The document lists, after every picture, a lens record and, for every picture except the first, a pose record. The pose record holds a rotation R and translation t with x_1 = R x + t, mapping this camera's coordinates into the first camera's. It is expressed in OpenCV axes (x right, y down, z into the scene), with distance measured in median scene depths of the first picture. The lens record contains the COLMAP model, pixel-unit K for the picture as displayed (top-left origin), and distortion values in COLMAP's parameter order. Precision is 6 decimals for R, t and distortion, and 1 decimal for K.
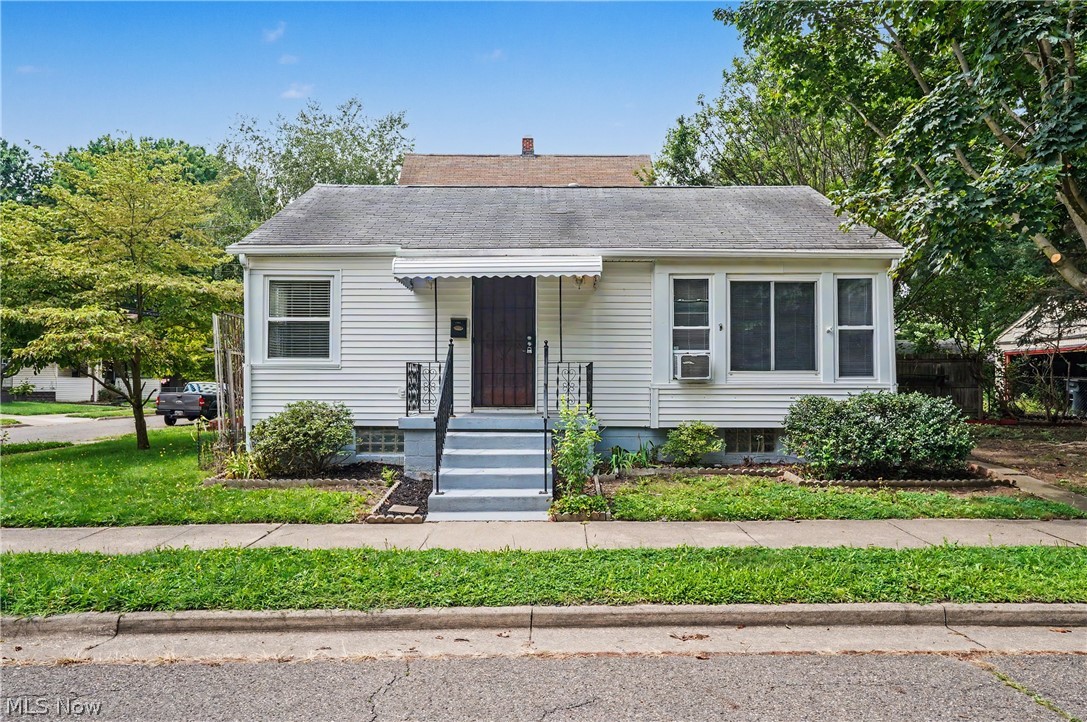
lens RADIAL K [[723.0, 0, 542.4], [0, 723.0, 366.1], [0, 0, 1]] dist [0.009605, 0.014163]
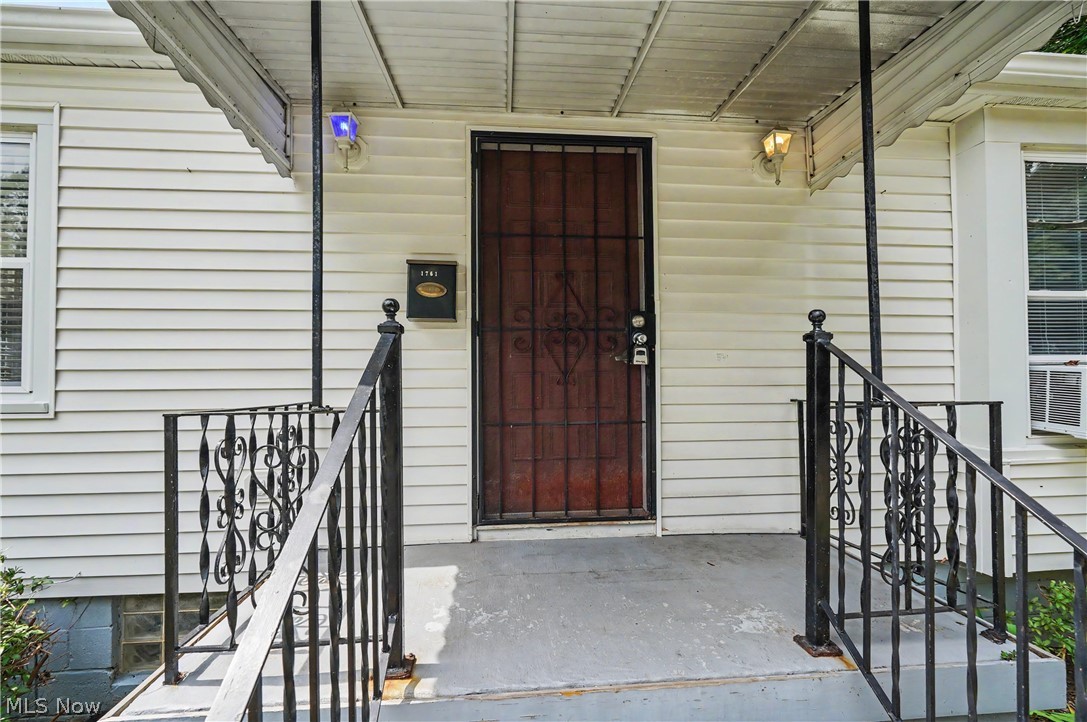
lens RADIAL K [[478.0, 0, 565.4], [0, 478.0, 370.1], [0, 0, 1]] dist [-0.002266, 0.000759]
pose [[0.998080, -0.005707, 0.061678, -0.067998], [0.005456, 0.999976, 0.004234, -0.016455], [-0.061700, -0.003890, 0.998087, 0.775073]]
